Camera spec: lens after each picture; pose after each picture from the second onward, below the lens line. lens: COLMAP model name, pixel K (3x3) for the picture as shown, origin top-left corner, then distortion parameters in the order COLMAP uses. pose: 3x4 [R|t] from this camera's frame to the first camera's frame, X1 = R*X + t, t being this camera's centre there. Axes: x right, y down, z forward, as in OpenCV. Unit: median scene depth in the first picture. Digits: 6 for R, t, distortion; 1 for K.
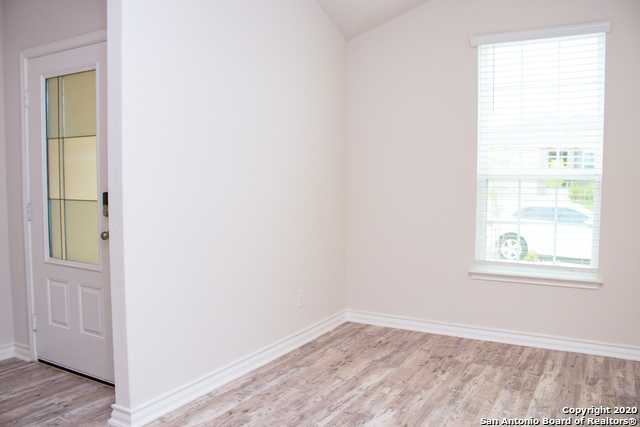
lens RADIAL K [[545.0, 0, 320.2], [0, 545.0, 210.6], [0, 0, 1]] dist [-0.121157, 0.060482]
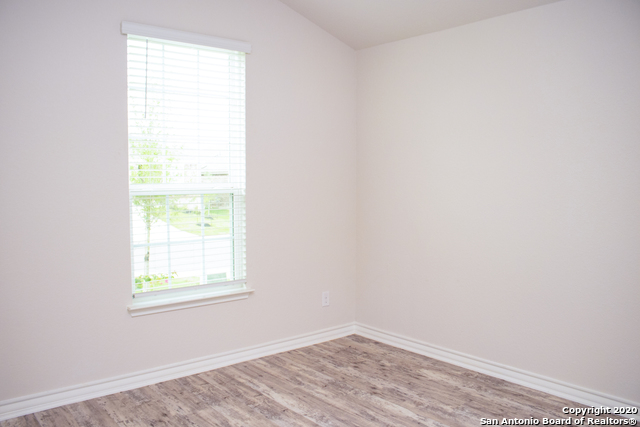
lens RADIAL K [[545.0, 0, 319.8], [0, 545.0, 216.5], [0, 0, 1]] dist [-0.121157, 0.060482]
pose [[0.328986, -0.070282, 0.941716, -0.438598], [0.052616, 0.997042, 0.056030, -0.066372], [-0.942868, 0.031117, 0.331711, 0.511977]]
